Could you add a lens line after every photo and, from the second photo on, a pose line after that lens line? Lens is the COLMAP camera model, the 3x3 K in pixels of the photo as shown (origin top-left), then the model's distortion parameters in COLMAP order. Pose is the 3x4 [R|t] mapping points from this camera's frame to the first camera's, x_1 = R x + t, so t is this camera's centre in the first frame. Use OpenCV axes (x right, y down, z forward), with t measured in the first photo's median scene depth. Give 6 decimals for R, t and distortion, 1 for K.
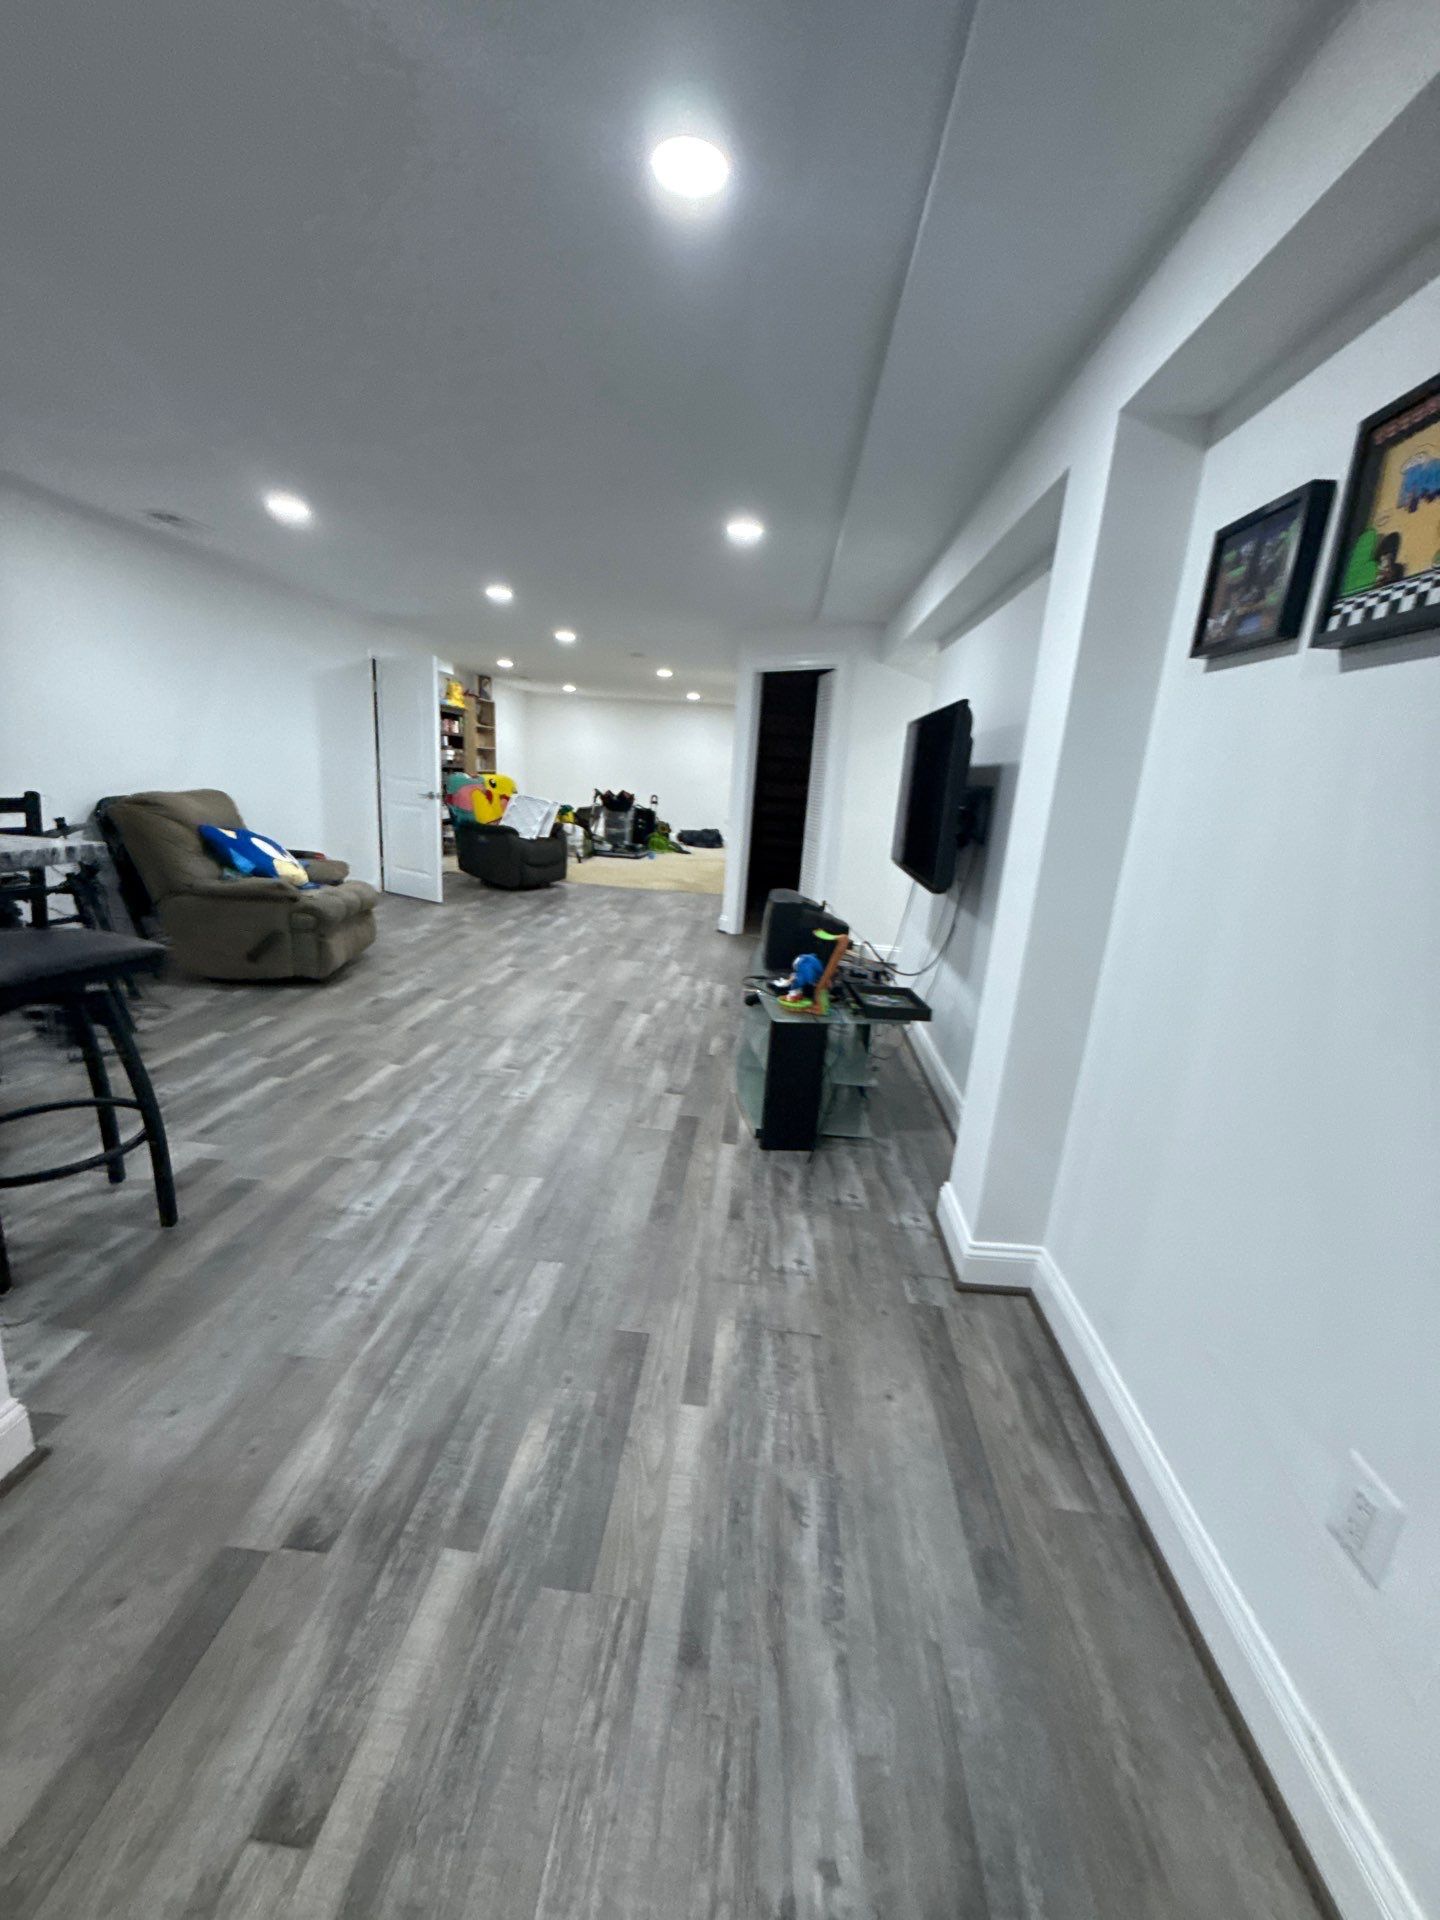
lens RADIAL K [[756.2, 0, 721.9], [0, 756.2, 954.1], [0, 0, 1]] dist [0.009217, -0.000050]
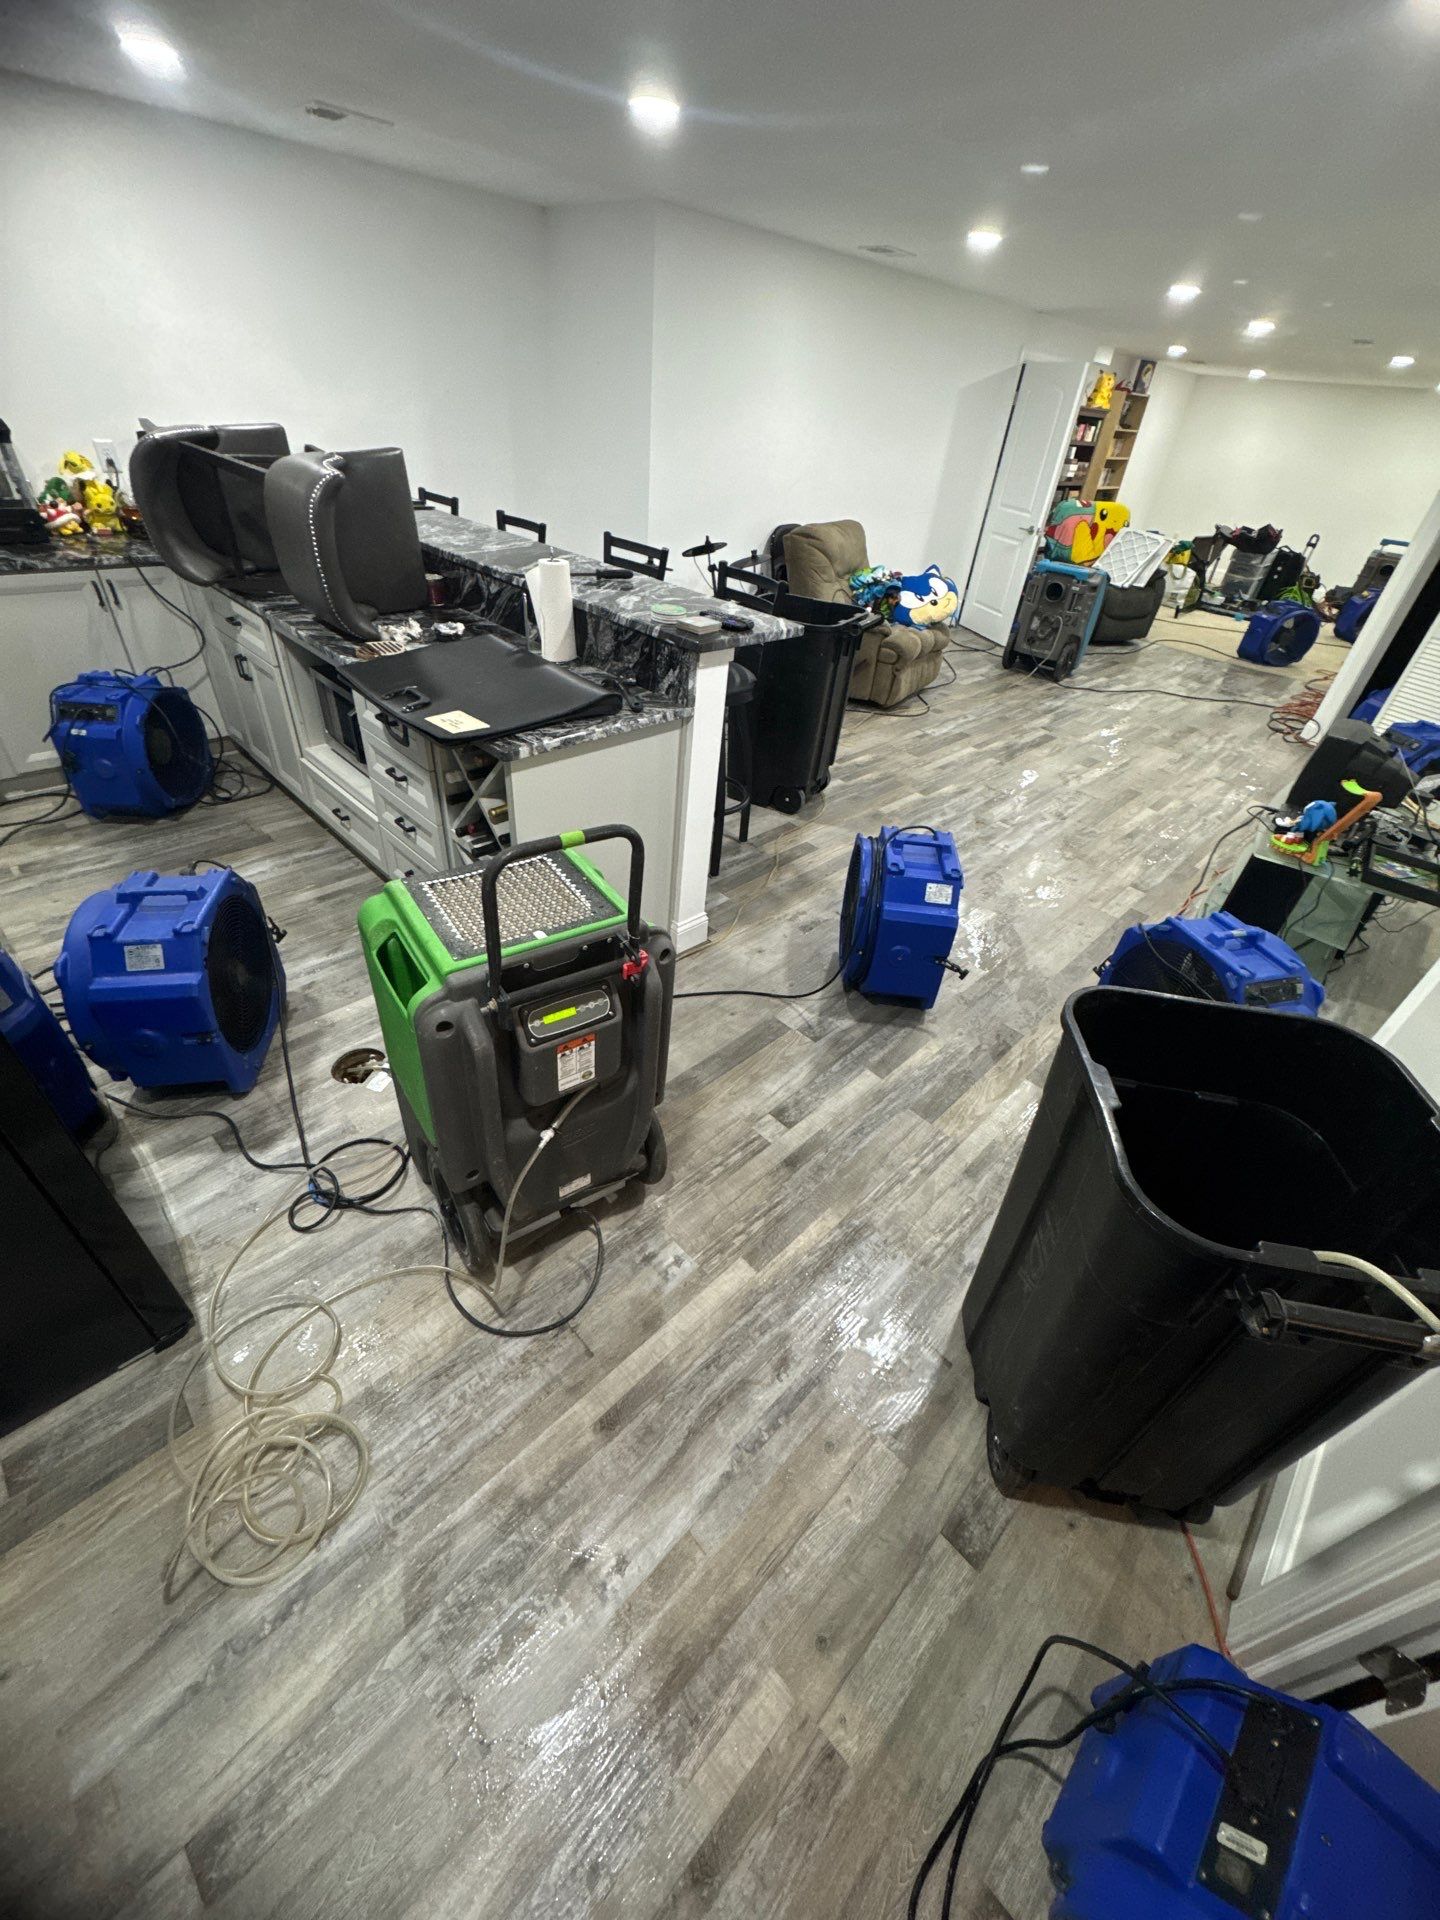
lens RADIAL K [[756.2, 0, 721.9], [0, 756.2, 954.1], [0, 0, 1]] dist [0.009217, -0.000050]
pose [[0.756957, 0.387111, -0.526461, 0.067842], [-0.185263, 0.899721, 0.395197, -0.038997], [0.626653, -0.201613, 0.752767, -0.163935]]
